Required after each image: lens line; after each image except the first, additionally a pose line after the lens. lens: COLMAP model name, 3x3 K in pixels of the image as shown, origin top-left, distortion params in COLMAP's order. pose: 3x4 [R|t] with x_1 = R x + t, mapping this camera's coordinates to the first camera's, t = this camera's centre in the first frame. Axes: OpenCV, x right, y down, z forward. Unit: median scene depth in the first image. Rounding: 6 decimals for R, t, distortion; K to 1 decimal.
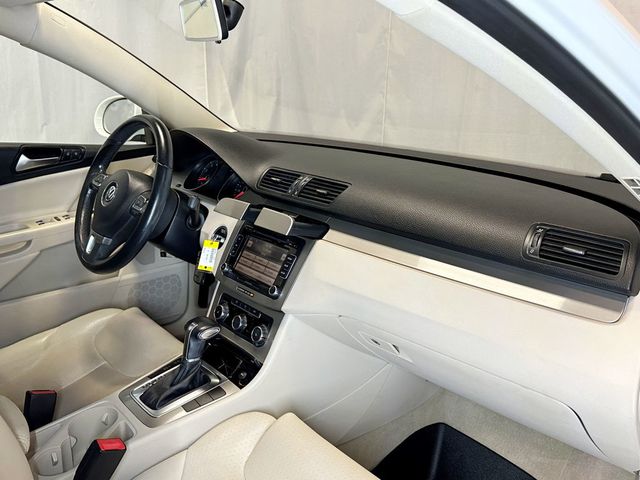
lens RADIAL K [[599.5, 0, 313.8], [0, 599.5, 238.0], [0, 0, 1]] dist [0.050601, 0.000000]
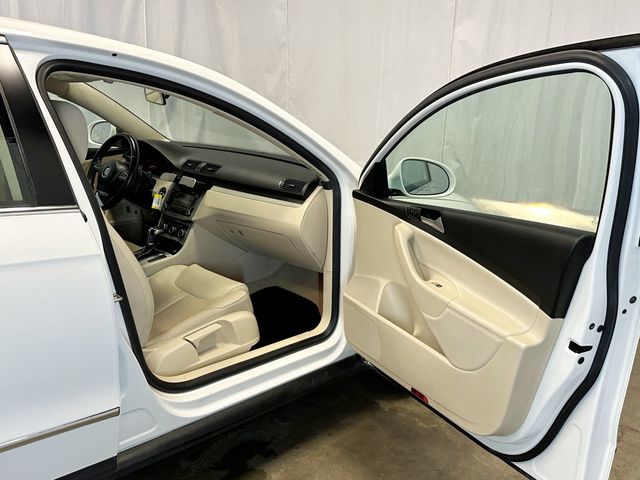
lens RADIAL K [[599.5, 0, 323.4], [0, 599.5, 242.7], [0, 0, 1]] dist [0.050601, 0.000000]
pose [[0.993711, -0.007492, 0.111721, 0.166594], [0.009784, 0.999752, -0.019983, 0.226070], [-0.111544, 0.020951, 0.993539, -1.156500]]
